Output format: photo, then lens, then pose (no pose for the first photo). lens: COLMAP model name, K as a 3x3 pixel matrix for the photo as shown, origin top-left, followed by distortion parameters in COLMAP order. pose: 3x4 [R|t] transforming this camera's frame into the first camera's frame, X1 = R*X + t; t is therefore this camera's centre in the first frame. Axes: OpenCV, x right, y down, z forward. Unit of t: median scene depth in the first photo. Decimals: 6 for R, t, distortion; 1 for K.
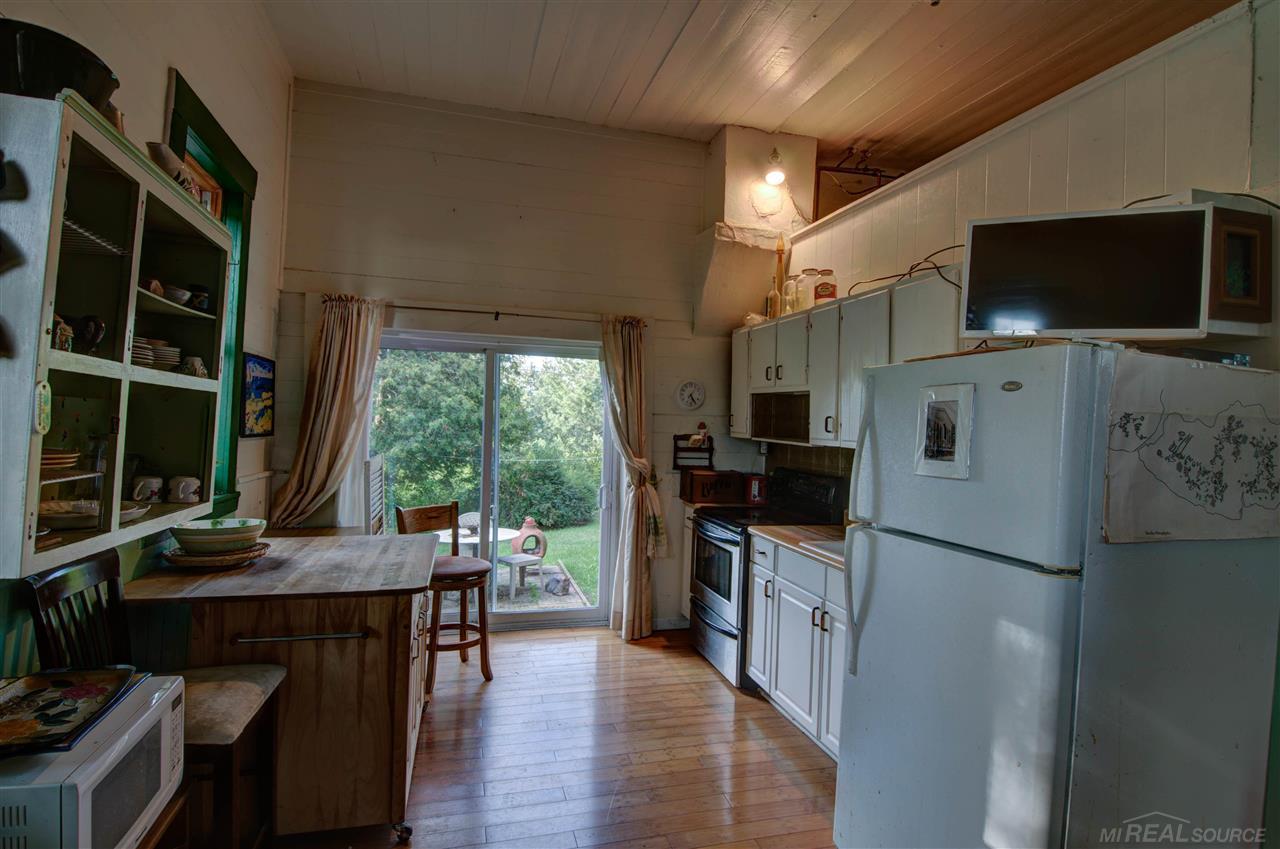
lens RADIAL K [[664.4, 0, 636.8], [0, 664.4, 419.4], [0, 0, 1]] dist [0.017442, -0.027849]
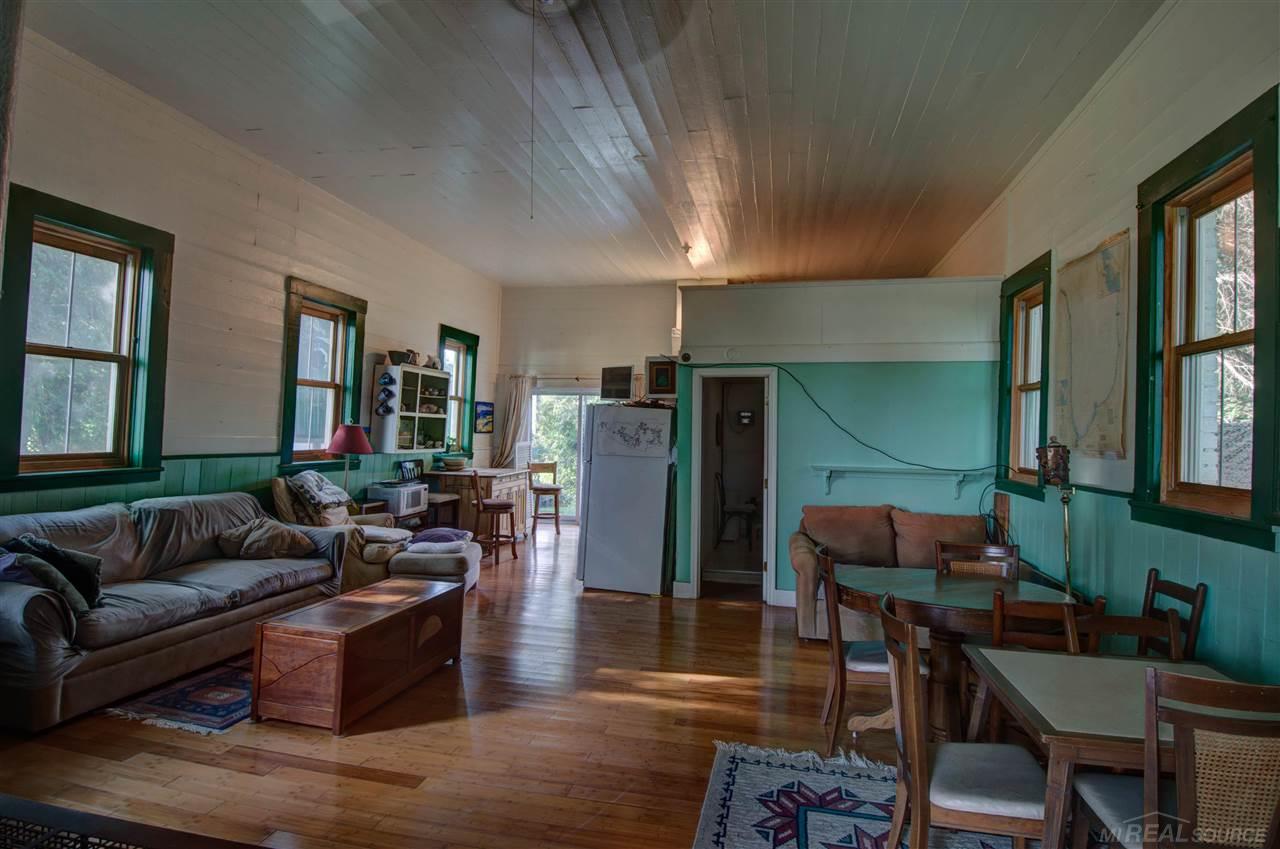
lens RADIAL K [[664.4, 0, 638.5], [0, 664.4, 426.1], [0, 0, 1]] dist [0.017442, -0.027849]
pose [[0.878529, -0.006276, -0.477649, 0.988548], [0.003406, 0.999971, -0.006875, 0.015686], [0.477678, 0.004412, 0.878524, -0.821228]]
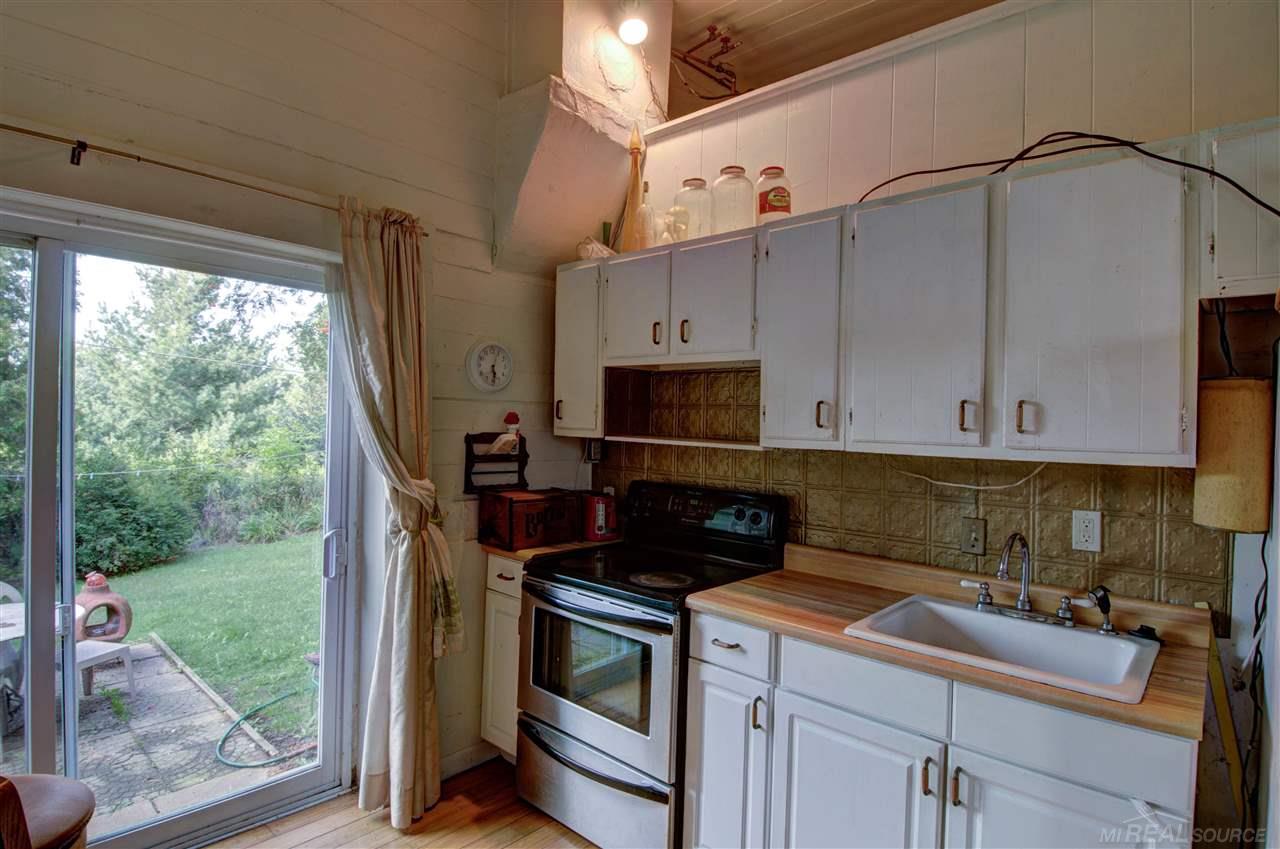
lens RADIAL K [[664.4, 0, 645.6], [0, 664.4, 422.3], [0, 0, 1]] dist [0.017442, -0.027849]
pose [[0.838766, -0.008012, 0.544432, -0.133859], [0.000305, 0.999898, 0.014245, 0.004999], [-0.544491, -0.011782, 0.838684, 0.447239]]
